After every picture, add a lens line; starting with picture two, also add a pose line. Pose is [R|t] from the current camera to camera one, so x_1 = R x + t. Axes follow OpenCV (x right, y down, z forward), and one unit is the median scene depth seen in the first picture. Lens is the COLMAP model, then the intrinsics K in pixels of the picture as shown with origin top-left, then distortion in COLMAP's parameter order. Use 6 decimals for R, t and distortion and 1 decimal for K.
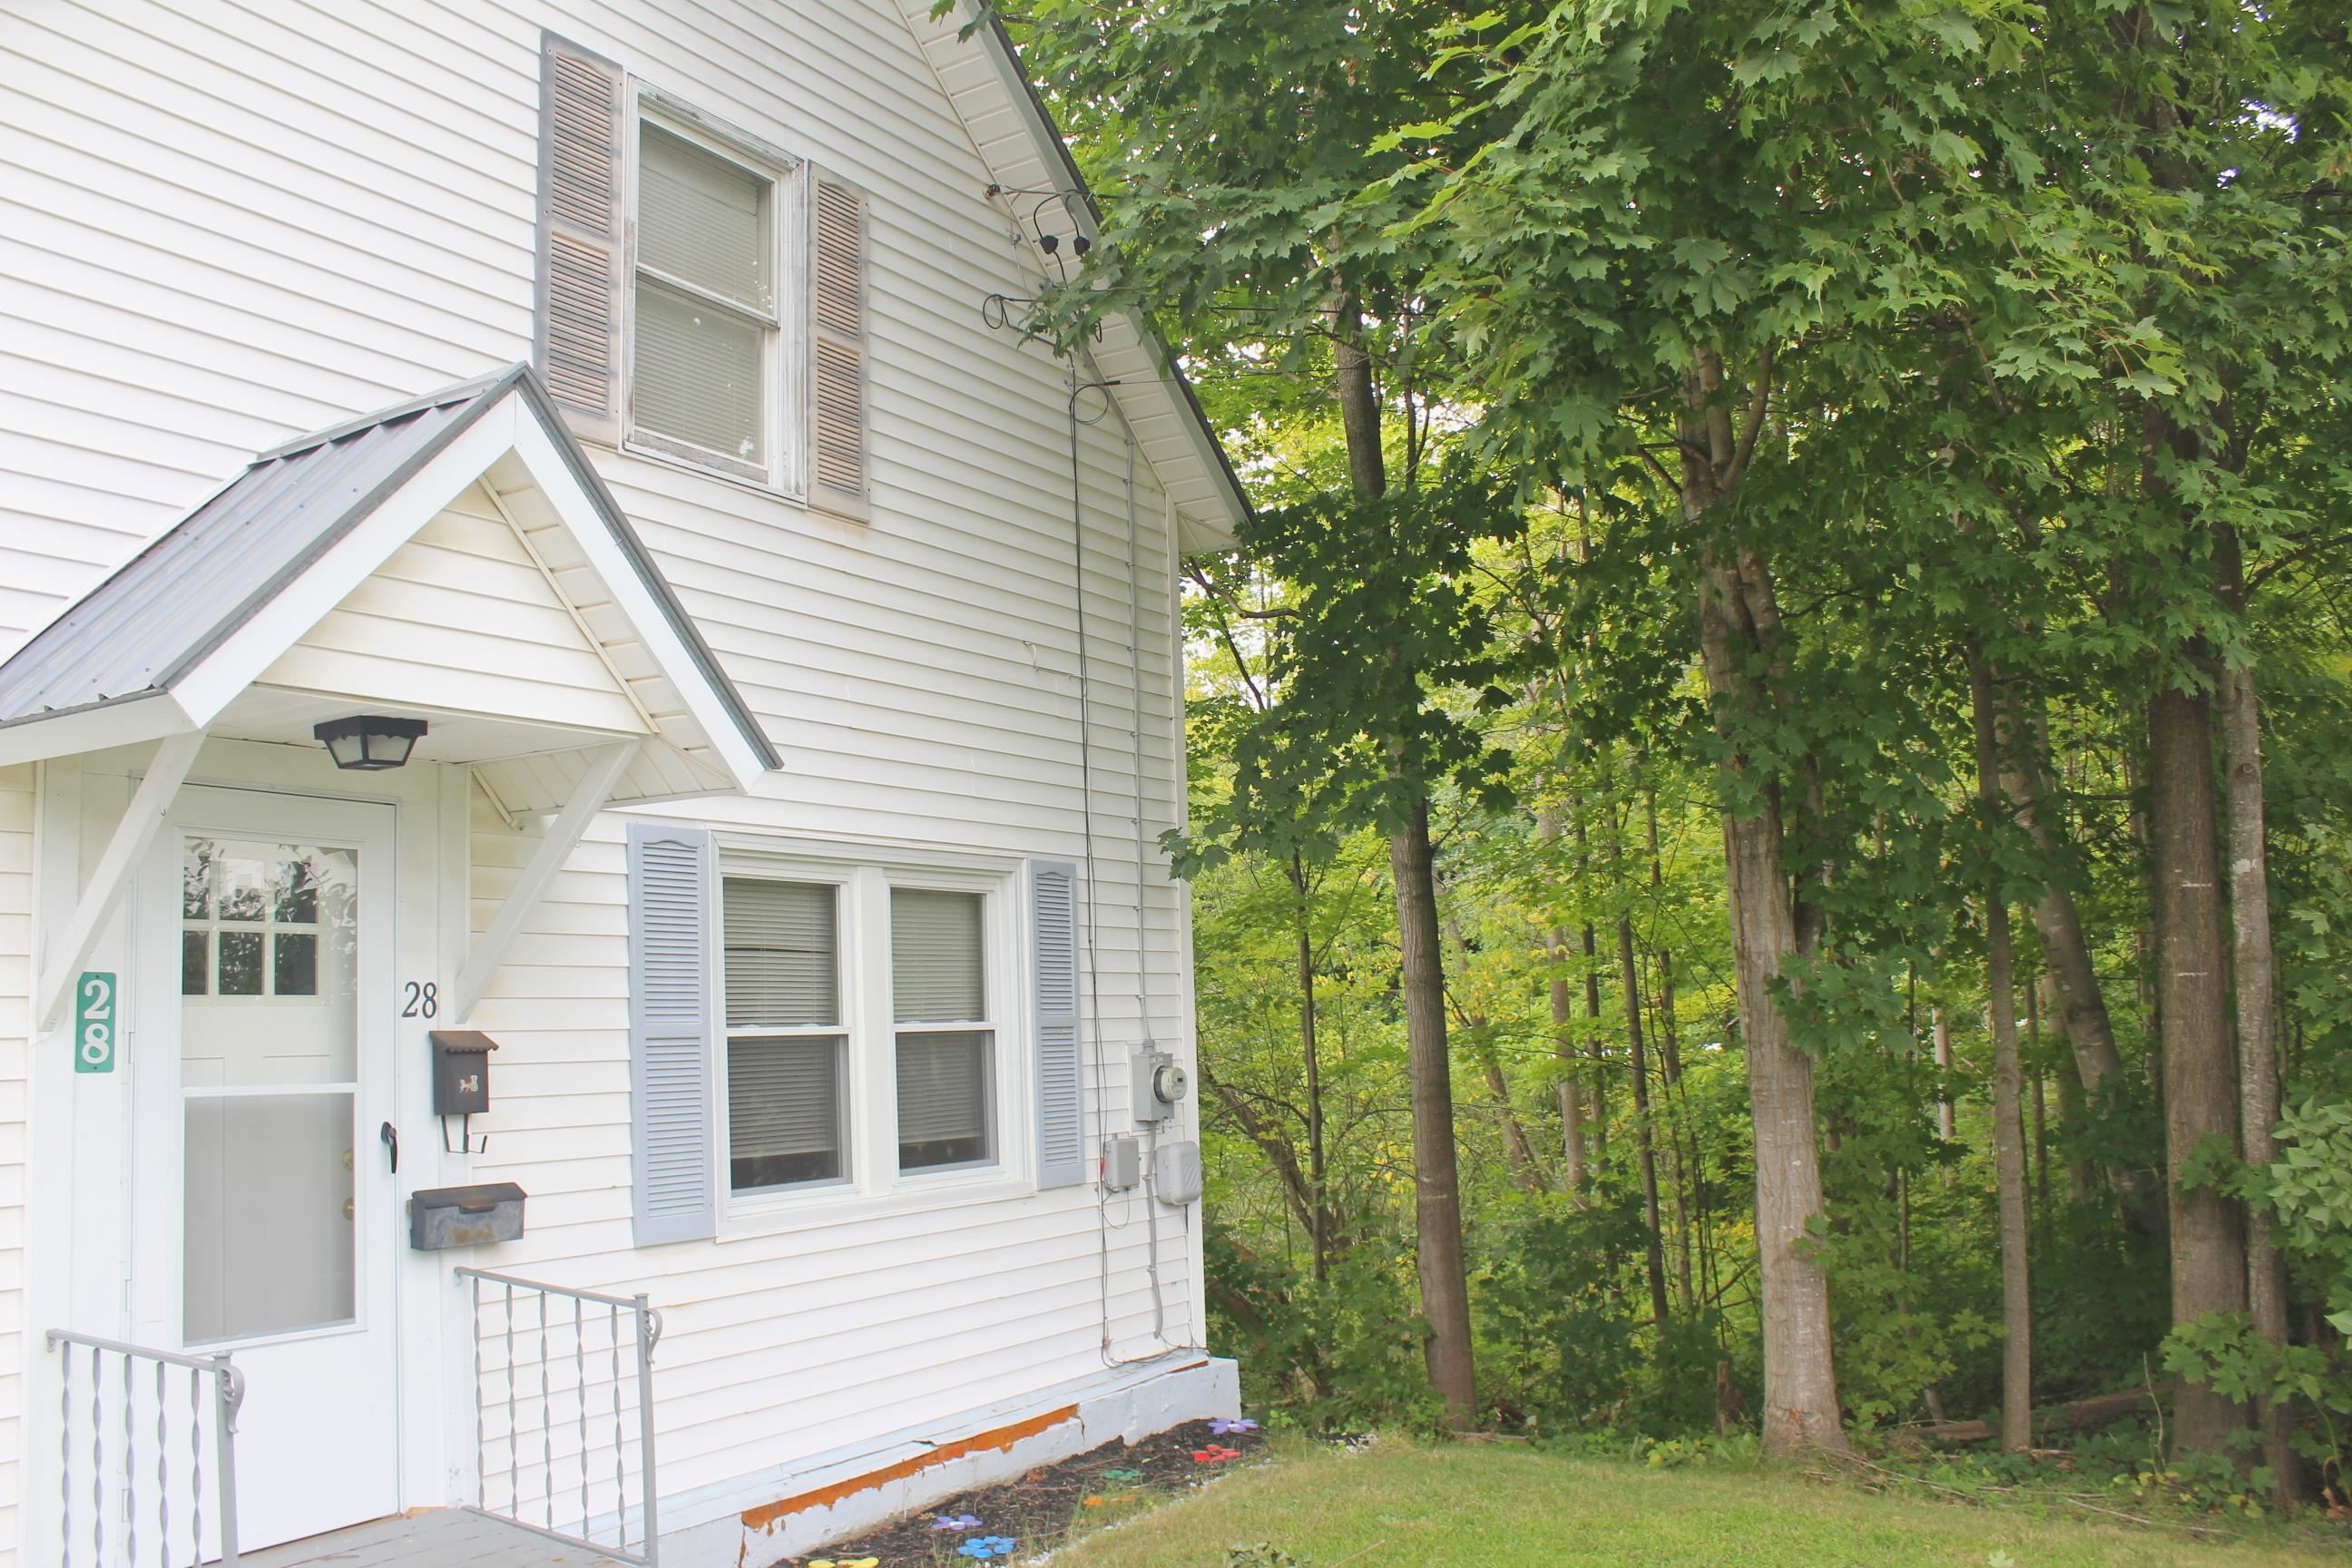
lens RADIAL K [[1999.0, 0, 1176.0], [0, 1999.0, 784.0], [0, 0, 1]] dist [-0.161908, 0.155871]
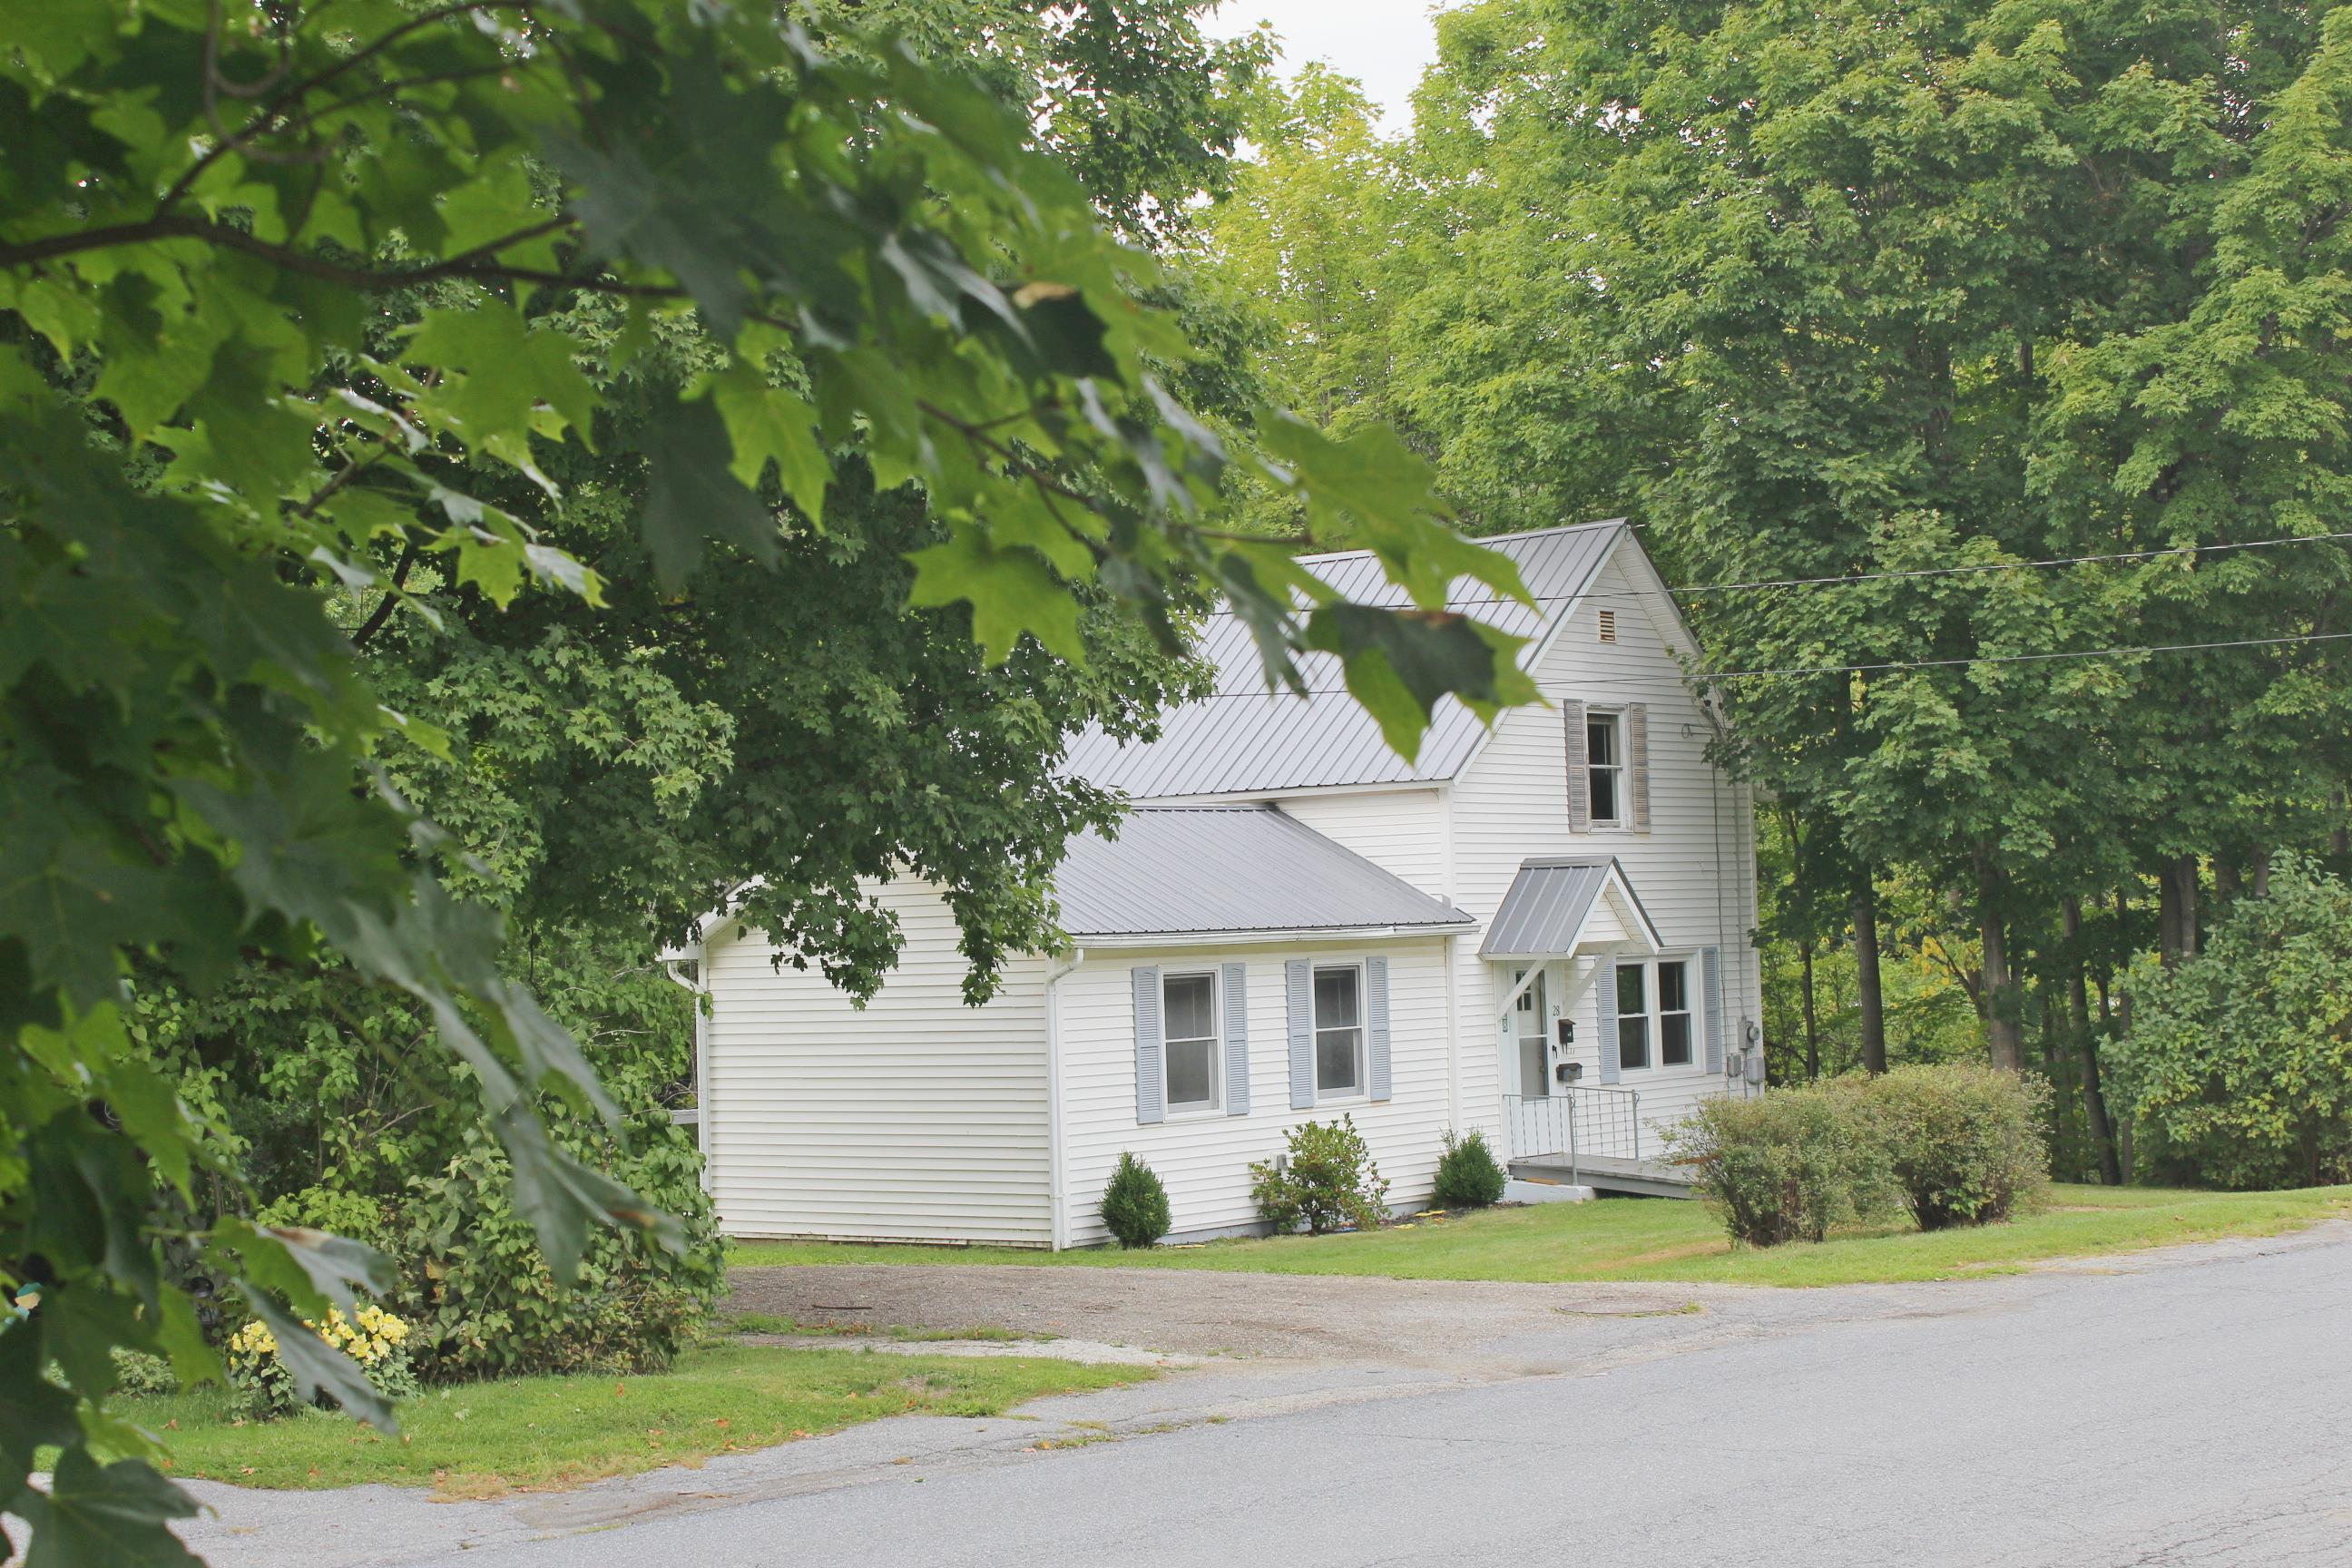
lens RADIAL K [[3836.4, 0, 1176.0], [0, 3836.4, 784.0], [0, 0, 1]] dist [0.011670, 0.044964]
pose [[0.995468, -0.000199, -0.095099, -0.294082], [0.008345, 0.996324, 0.085261, -0.637440], [0.094732, -0.085668, 0.991810, -4.208153]]
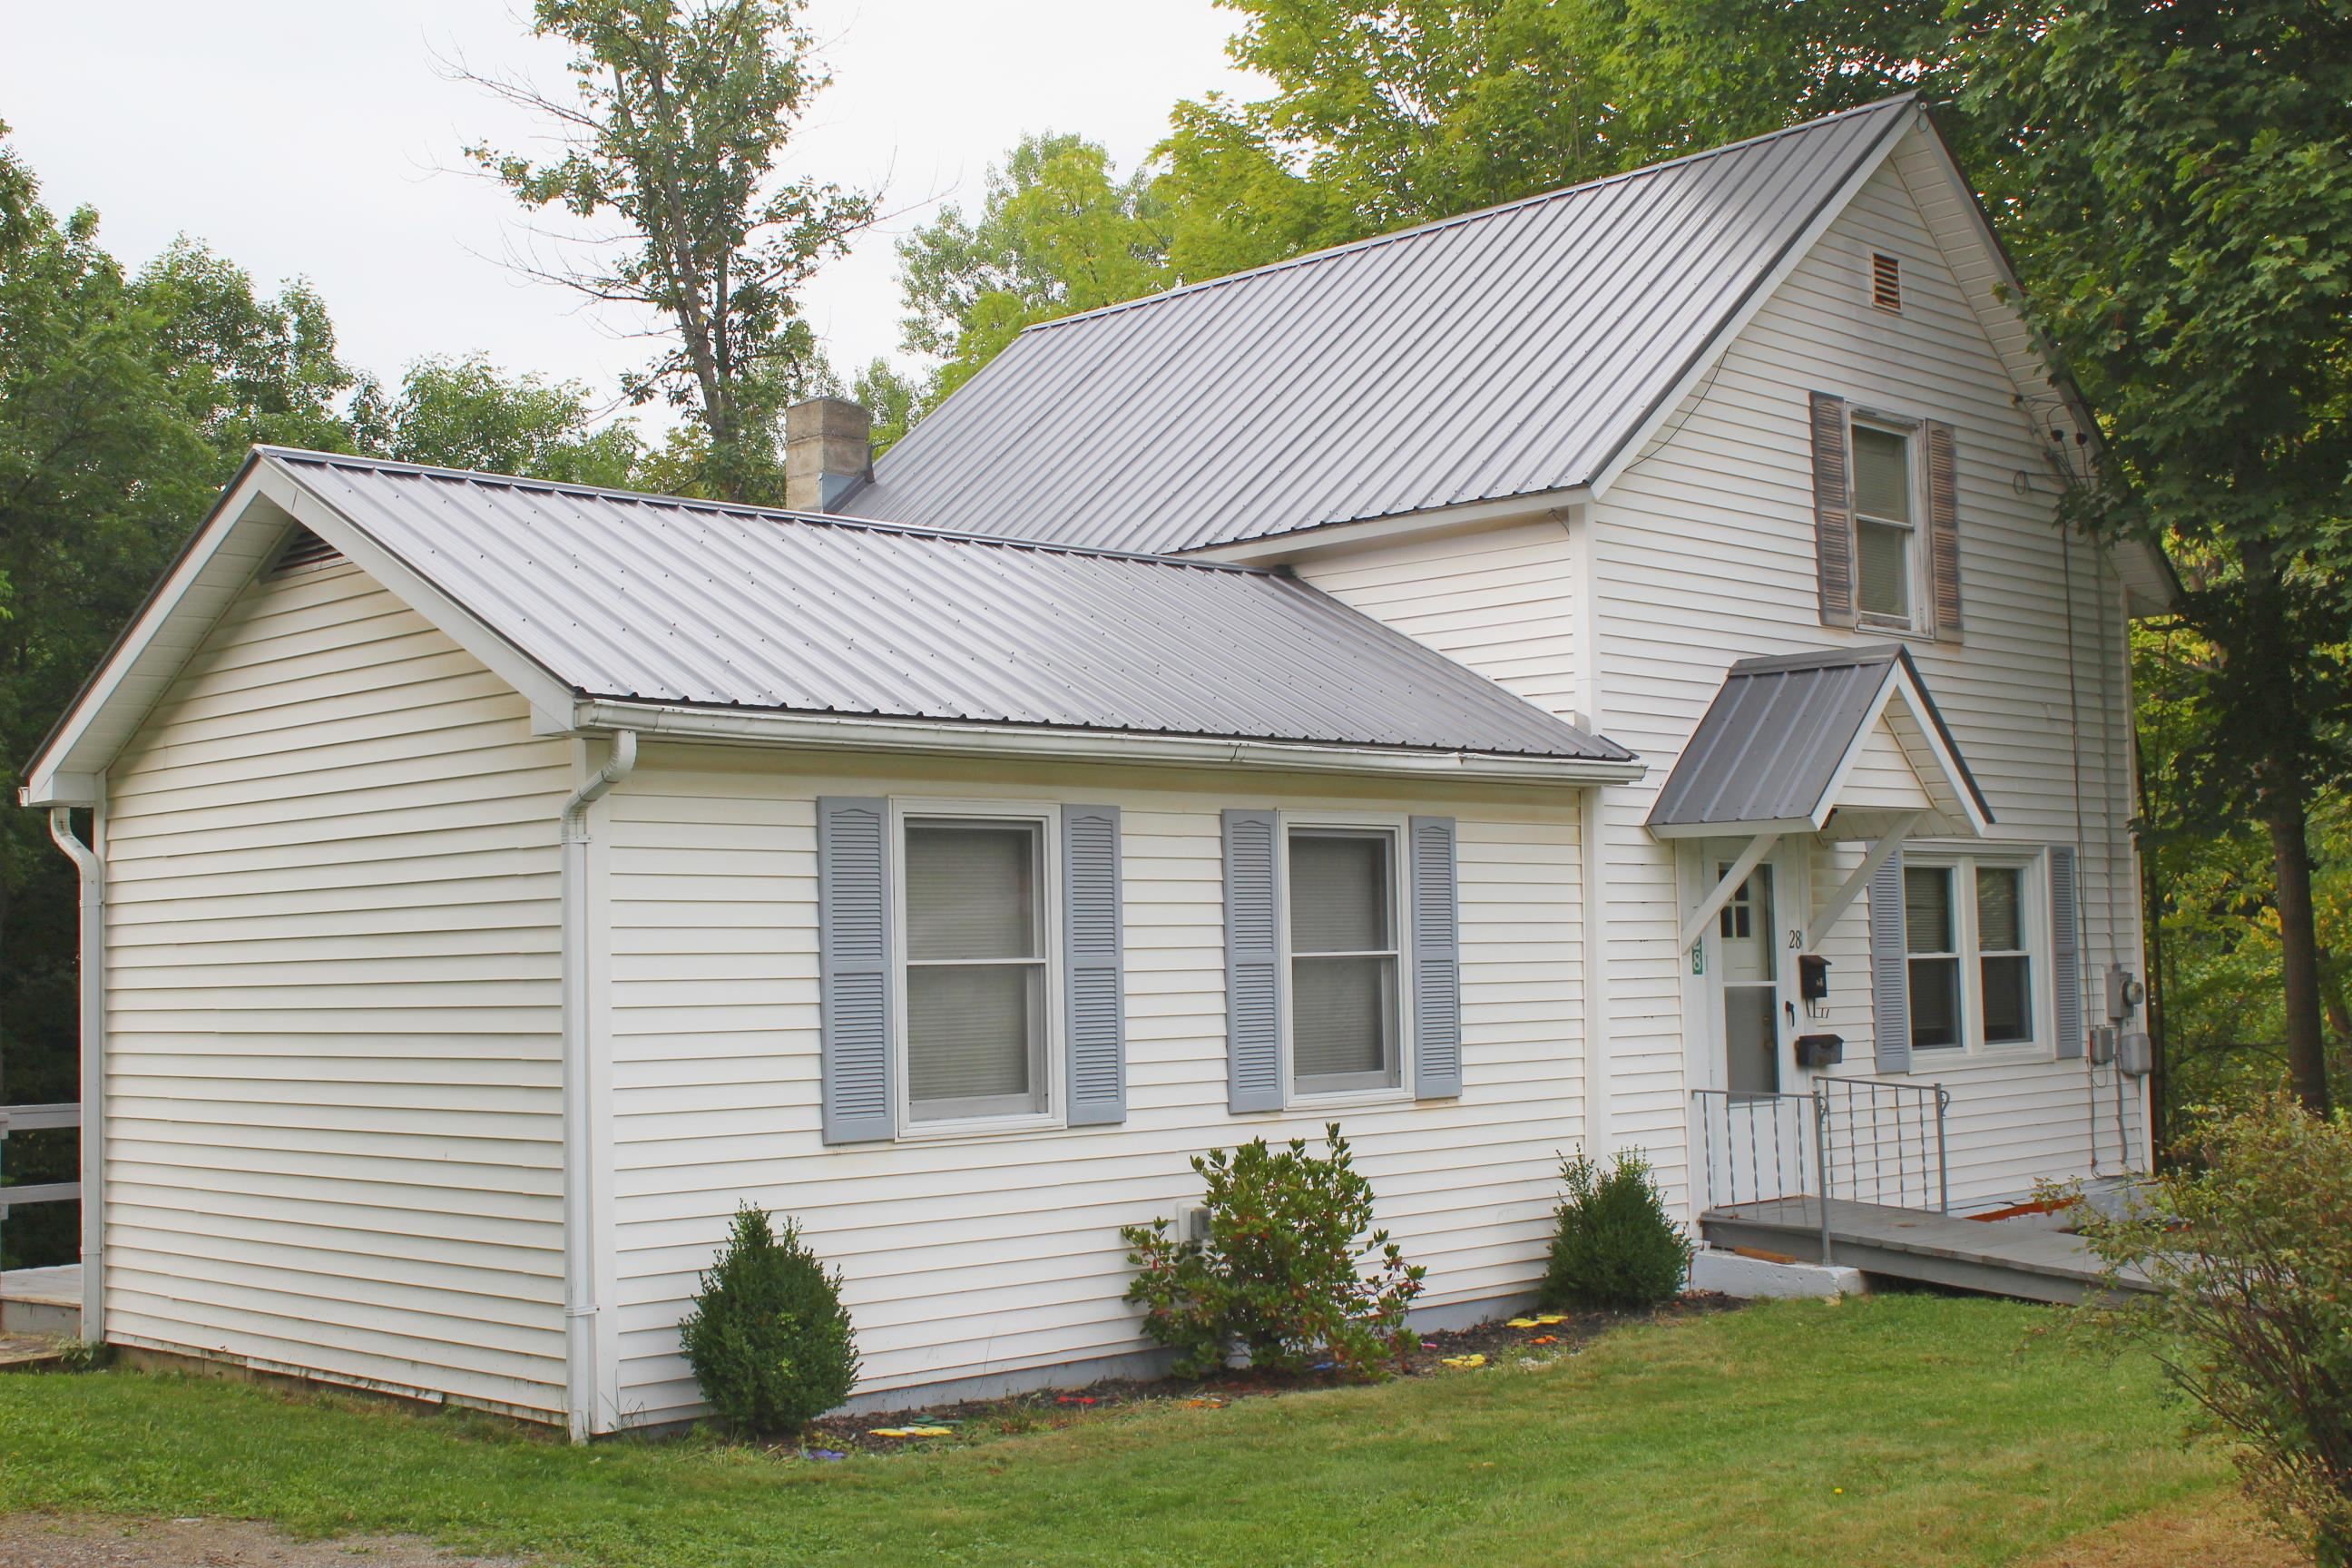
lens RADIAL K [[2891.9, 0, 1176.0], [0, 2891.9, 784.0], [0, 0, 1]] dist [-0.065374, 0.074441]
pose [[0.975621, 0.000216, -0.219462, -0.256105], [0.013728, 0.997981, 0.062012, -0.165632], [0.219033, -0.063512, 0.973648, -1.380112]]
